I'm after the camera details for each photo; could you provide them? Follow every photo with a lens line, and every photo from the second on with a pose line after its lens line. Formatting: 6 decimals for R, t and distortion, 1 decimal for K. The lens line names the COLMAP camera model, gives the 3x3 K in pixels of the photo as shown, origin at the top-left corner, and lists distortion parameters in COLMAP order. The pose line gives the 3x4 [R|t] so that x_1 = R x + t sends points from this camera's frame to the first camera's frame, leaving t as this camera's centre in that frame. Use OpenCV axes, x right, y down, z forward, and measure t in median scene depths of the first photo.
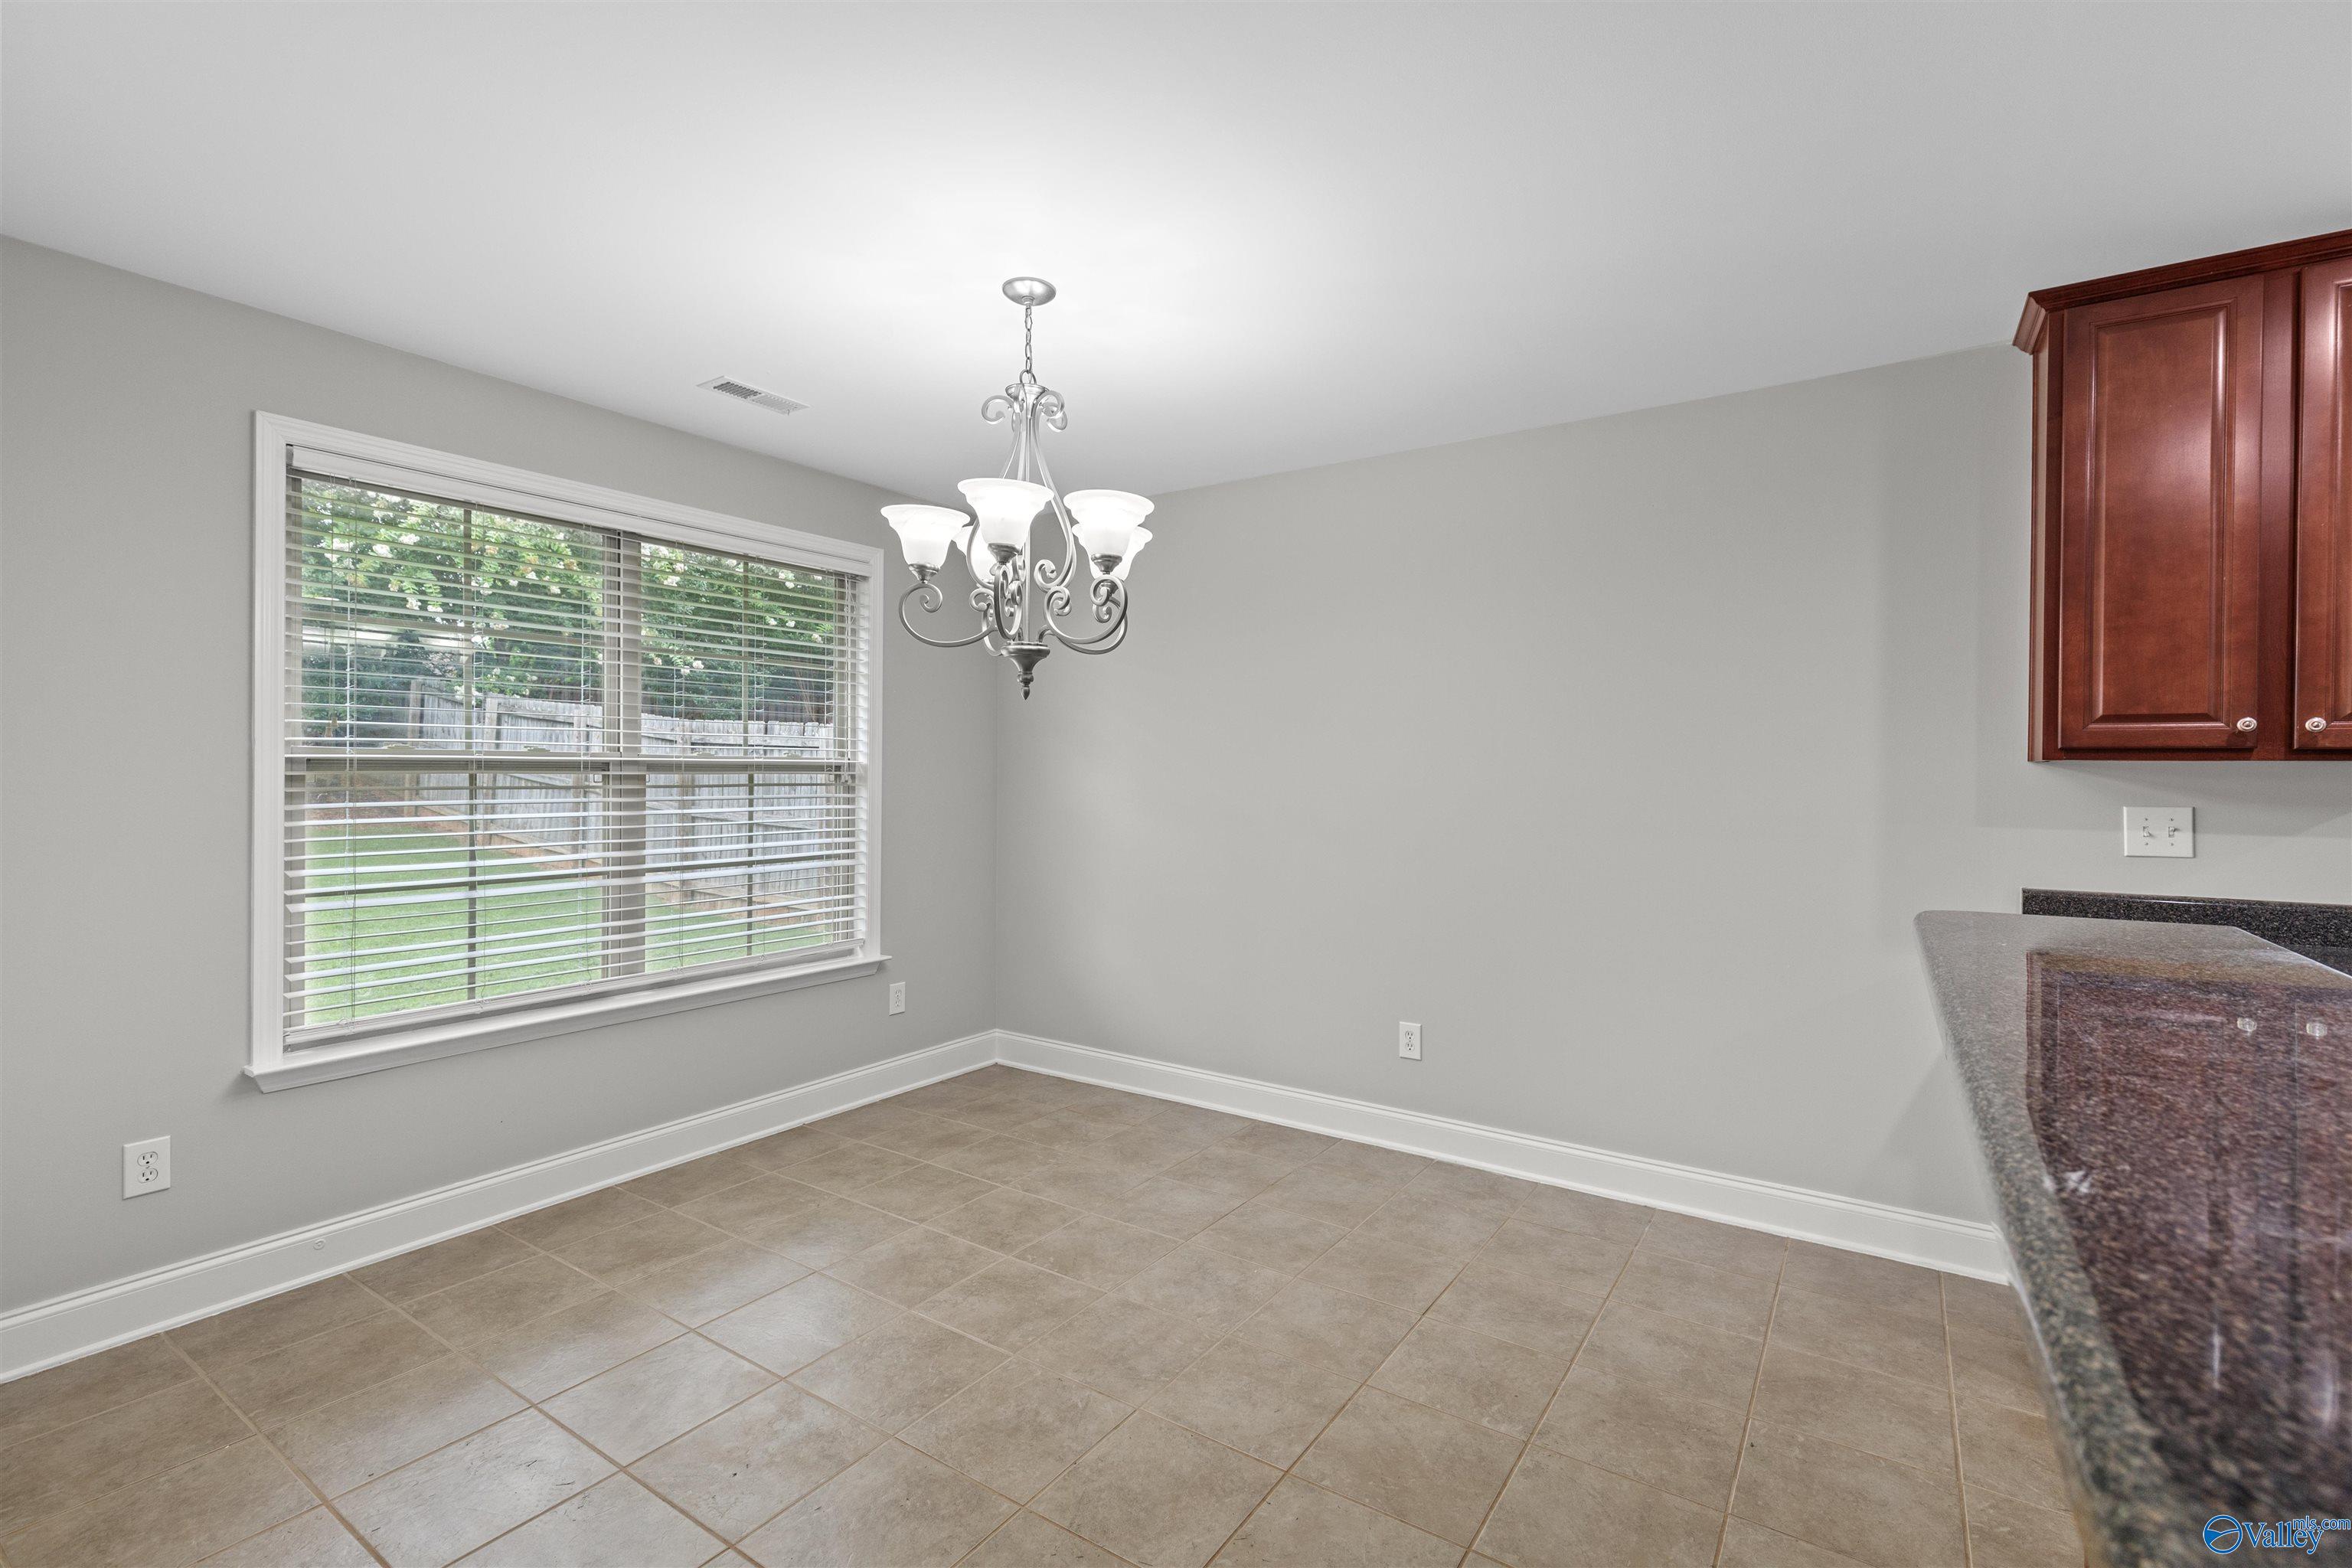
lens RADIAL K [[1059.4, 0, 1179.3], [0, 1059.4, 769.9], [0, 0, 1]] dist [0.003317, -0.000140]
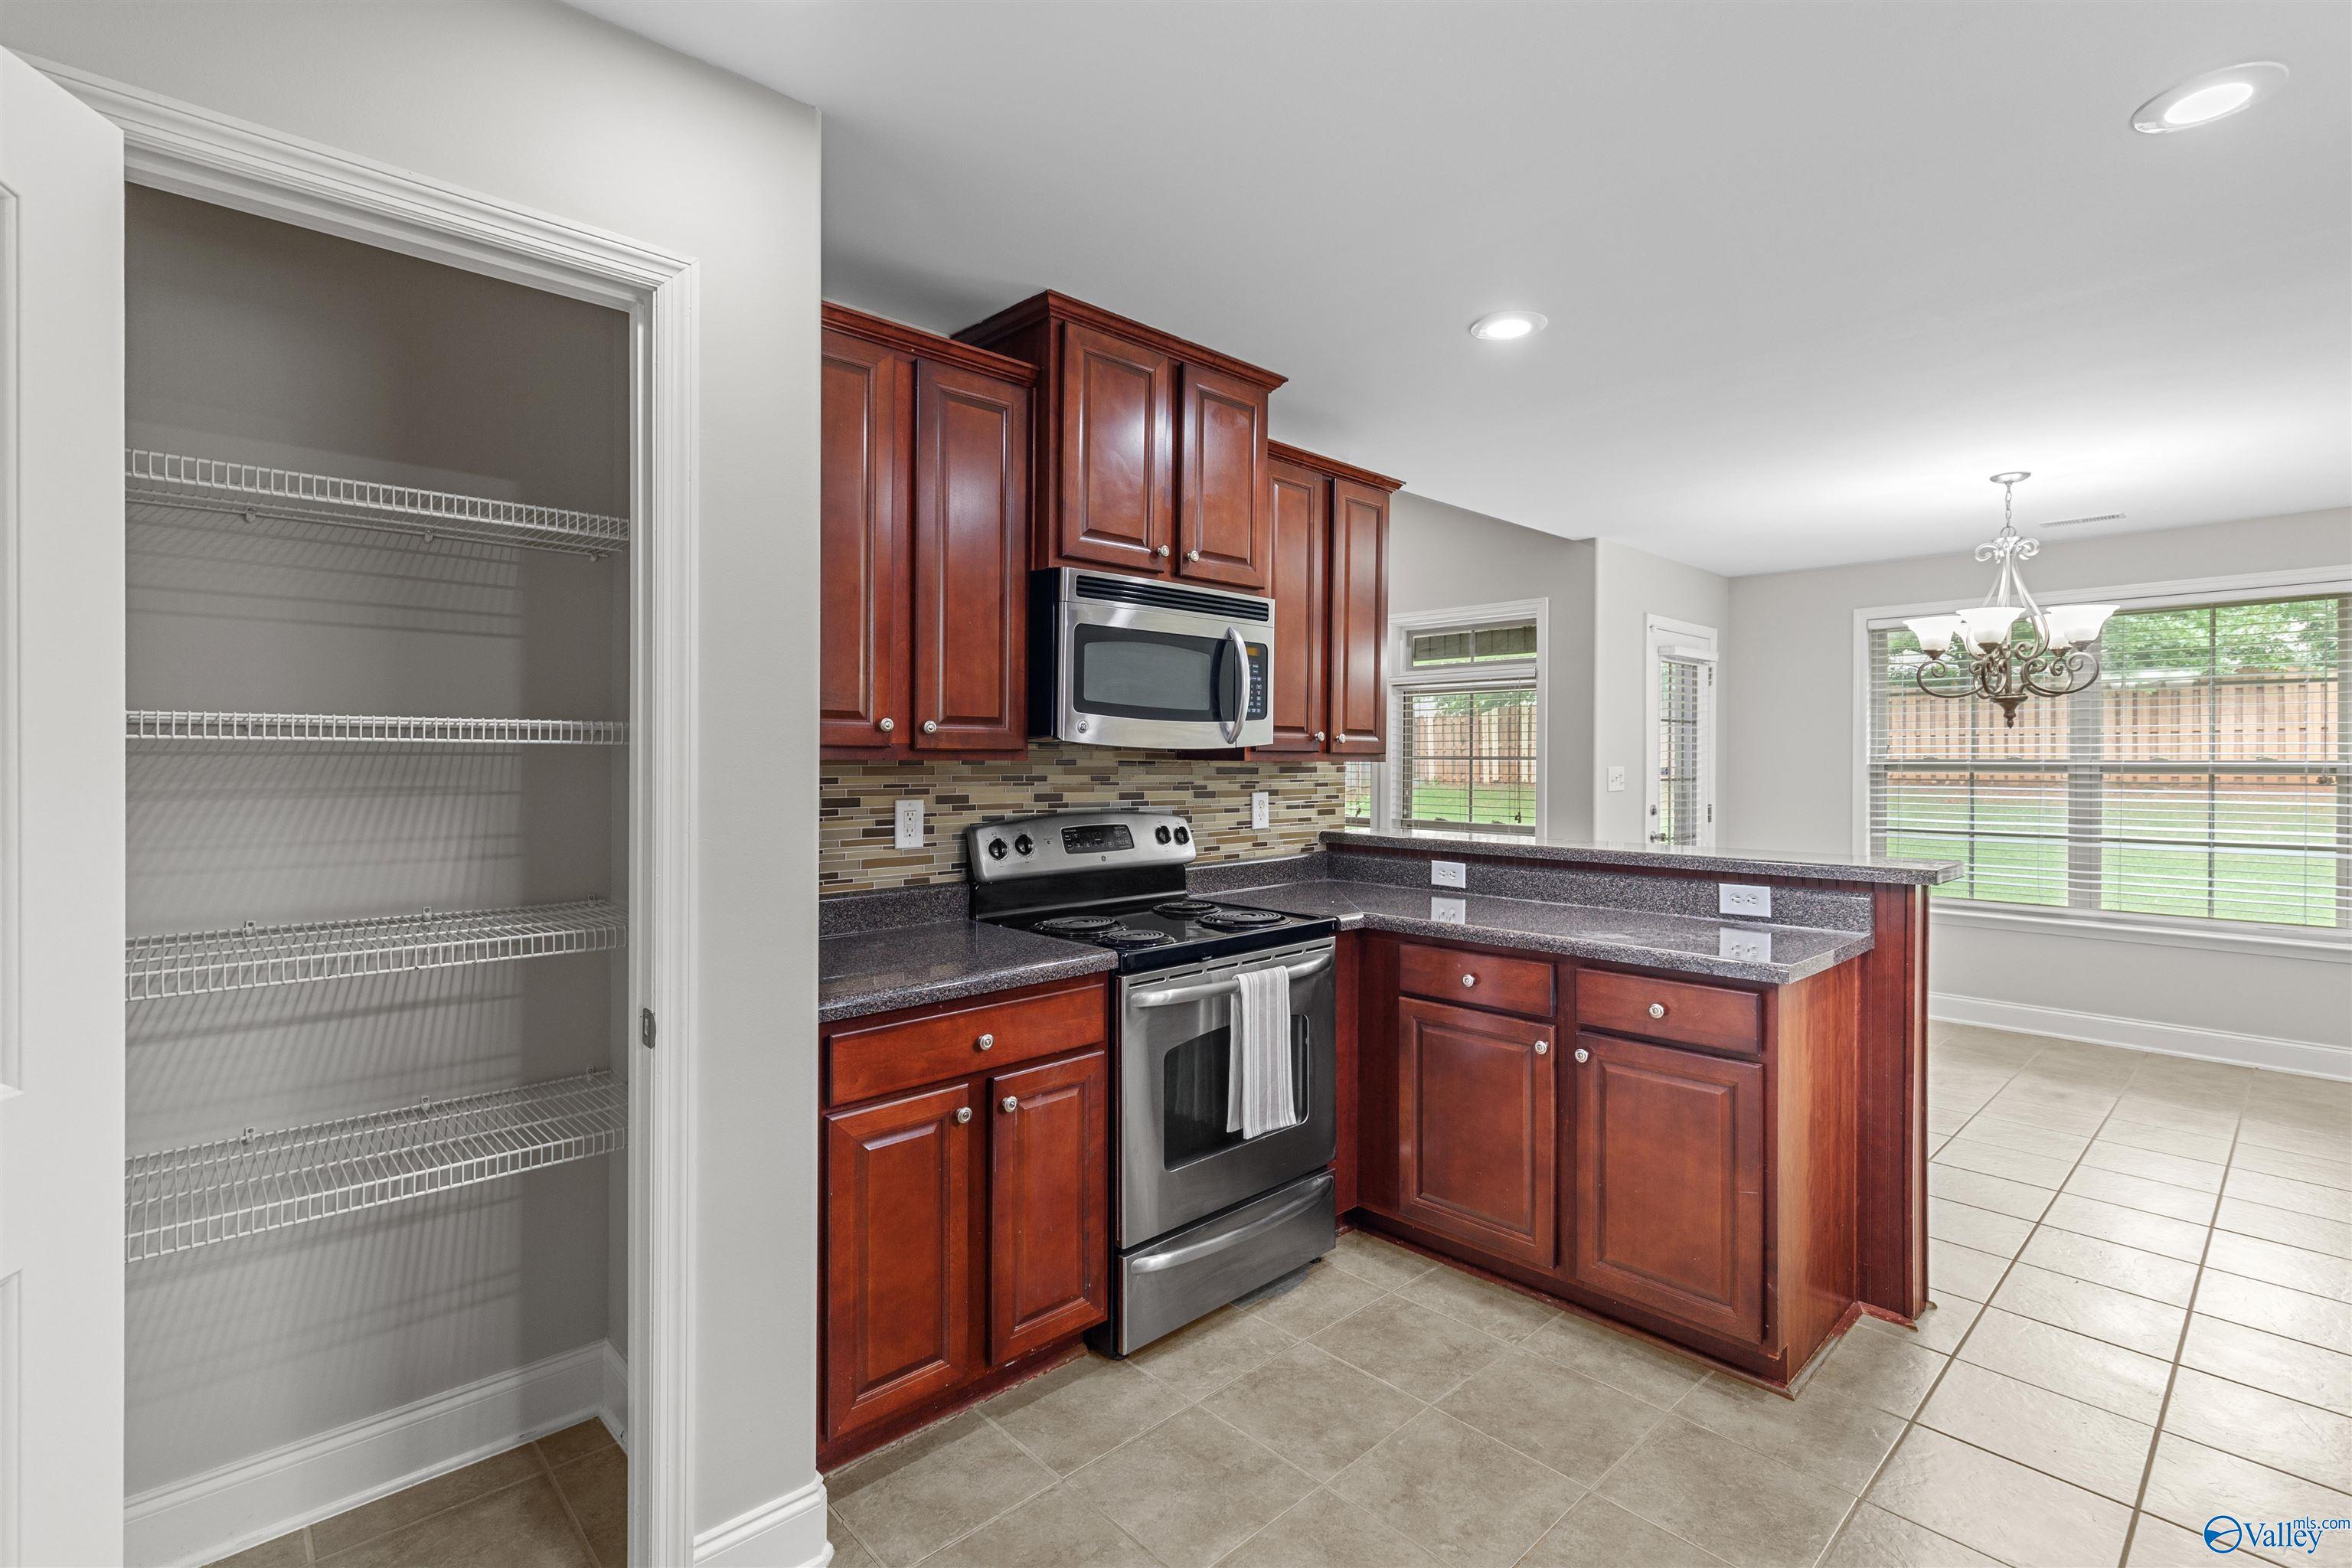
lens RADIAL K [[1067.0, 0, 1168.6], [0, 1067.0, 755.6], [0, 0, 1]] dist [0.002703, -0.000232]
pose [[-0.234870, -0.009072, -0.971985, 1.624872], [-0.003776, 0.999957, -0.008421, -0.005199], [0.972020, 0.001692, -0.234894, 0.111749]]
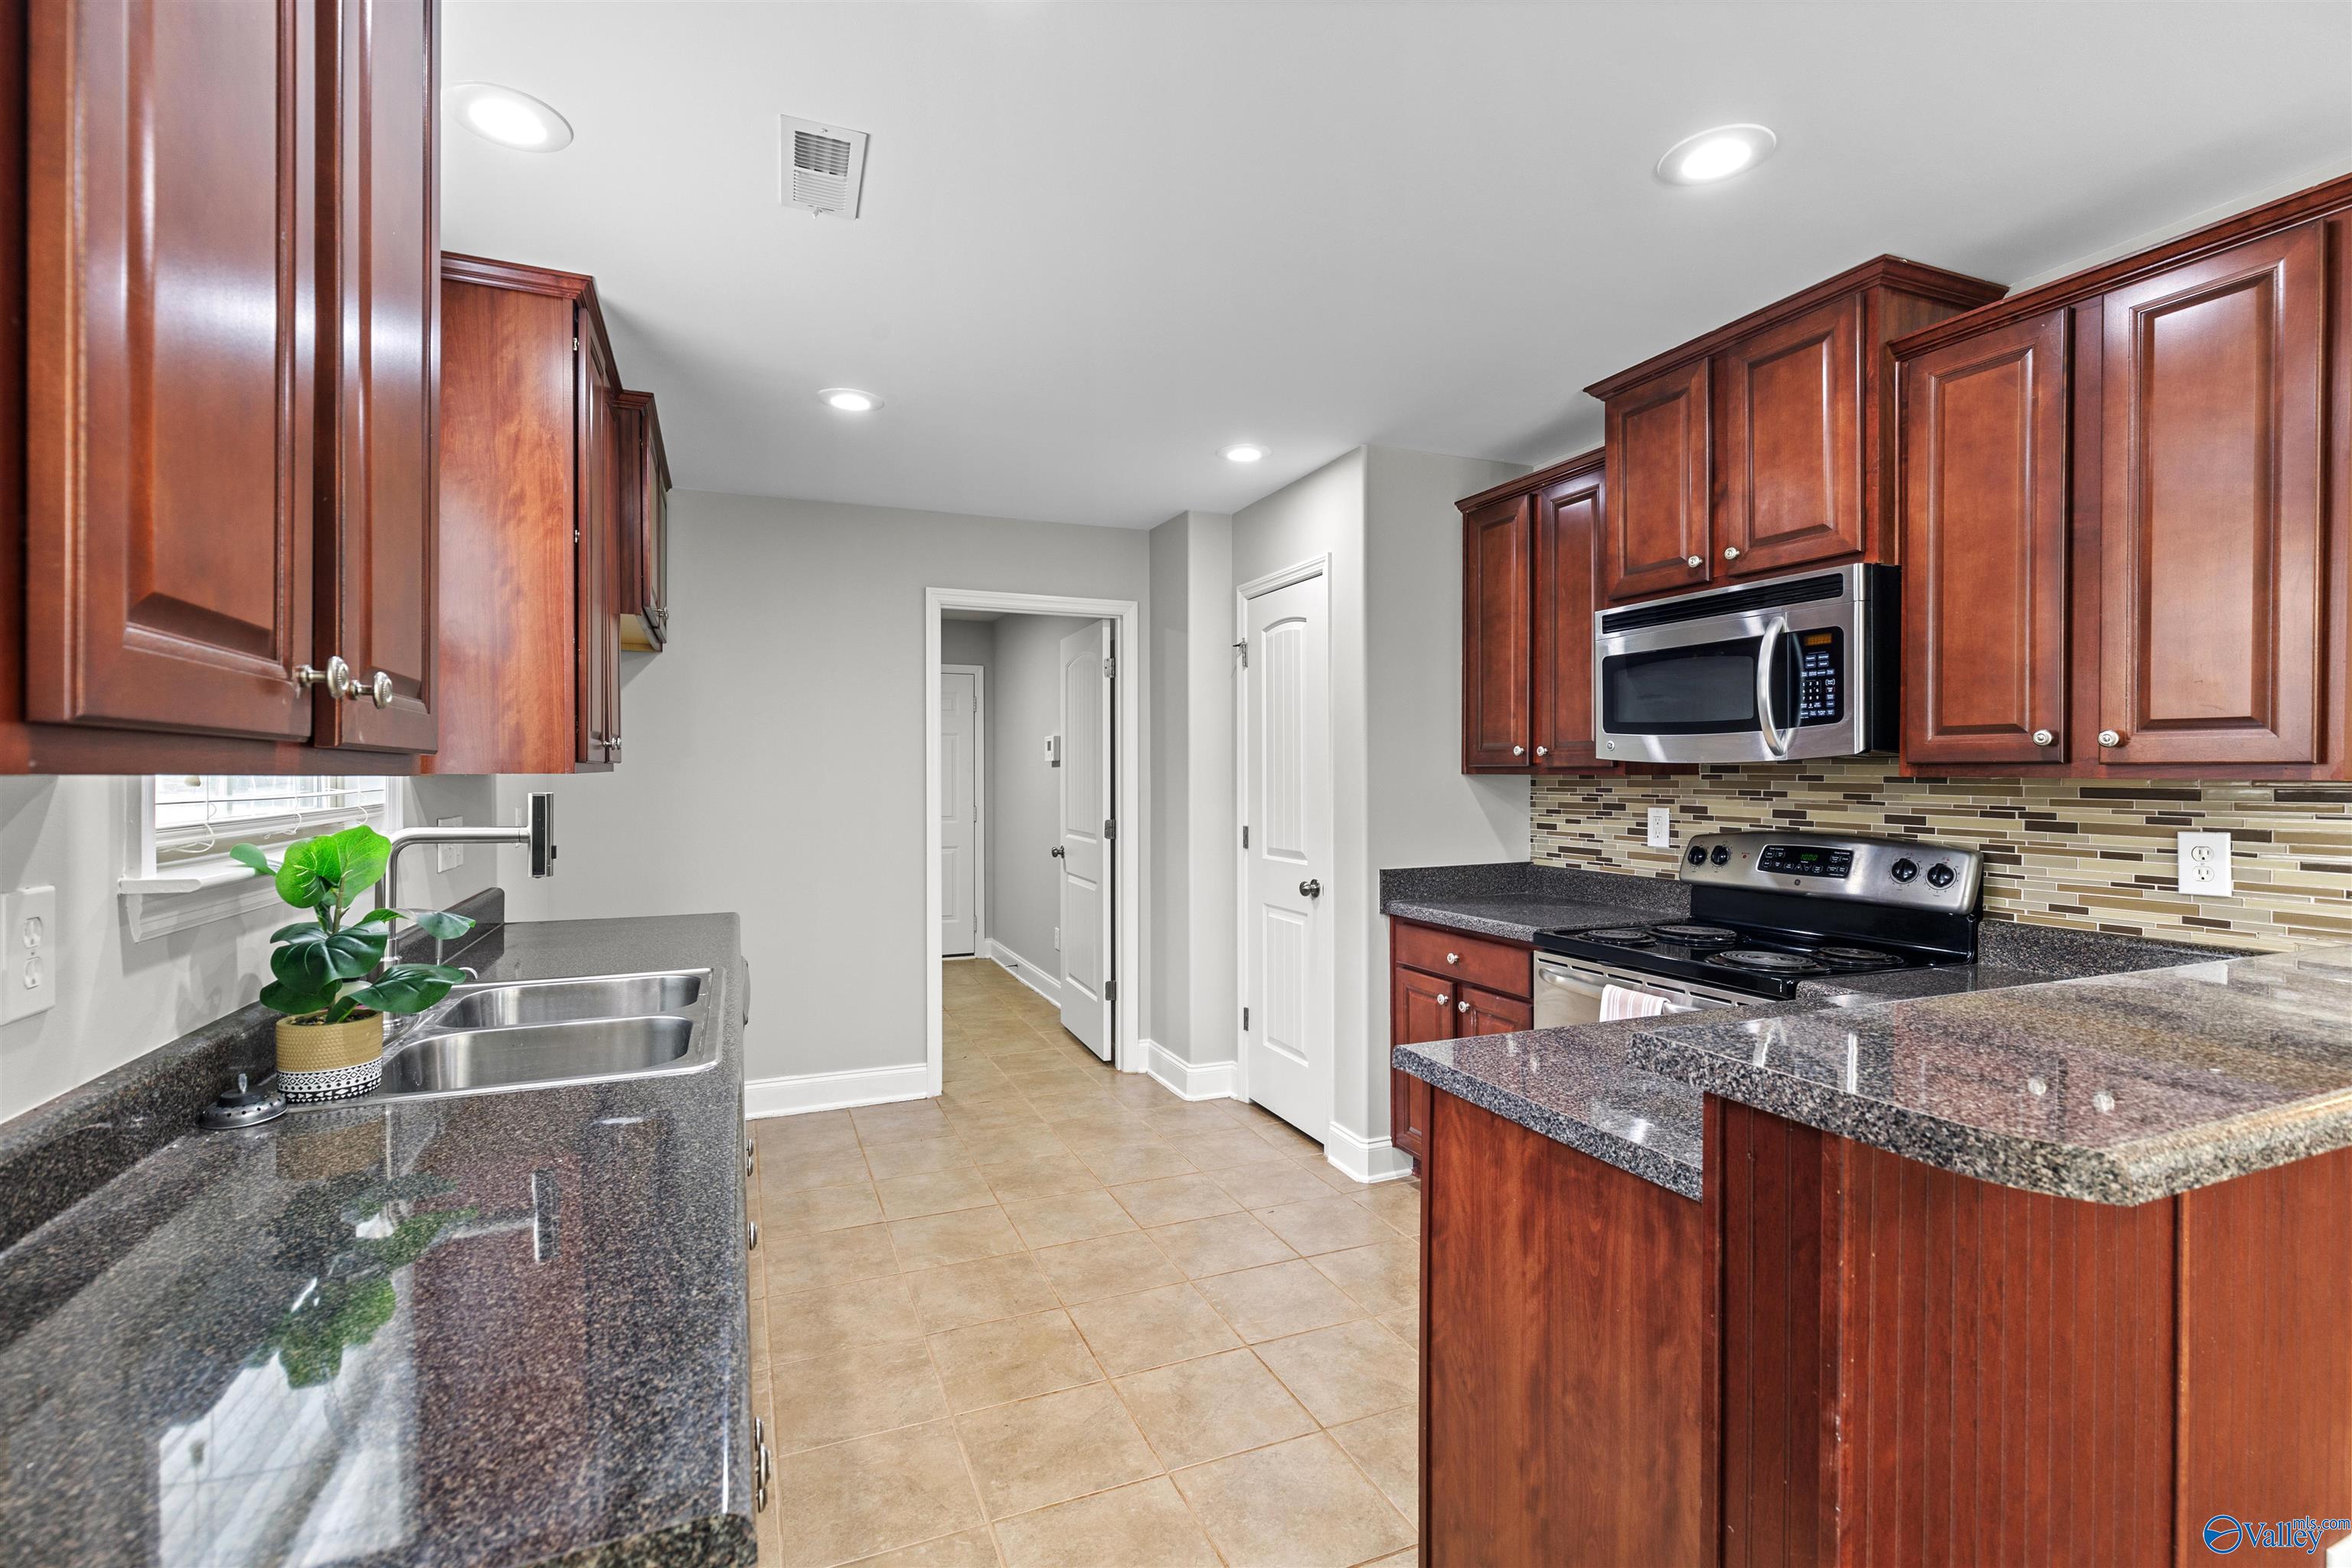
lens RADIAL K [[1059.4, 0, 1179.3], [0, 1059.4, 769.9], [0, 0, 1]] dist [0.003317, -0.000140]
pose [[-0.841167, -0.007105, 0.540729, 0.486716], [-0.008017, 0.999968, 0.000668, -0.010915], [-0.540716, -0.003773, -0.841197, 0.977348]]
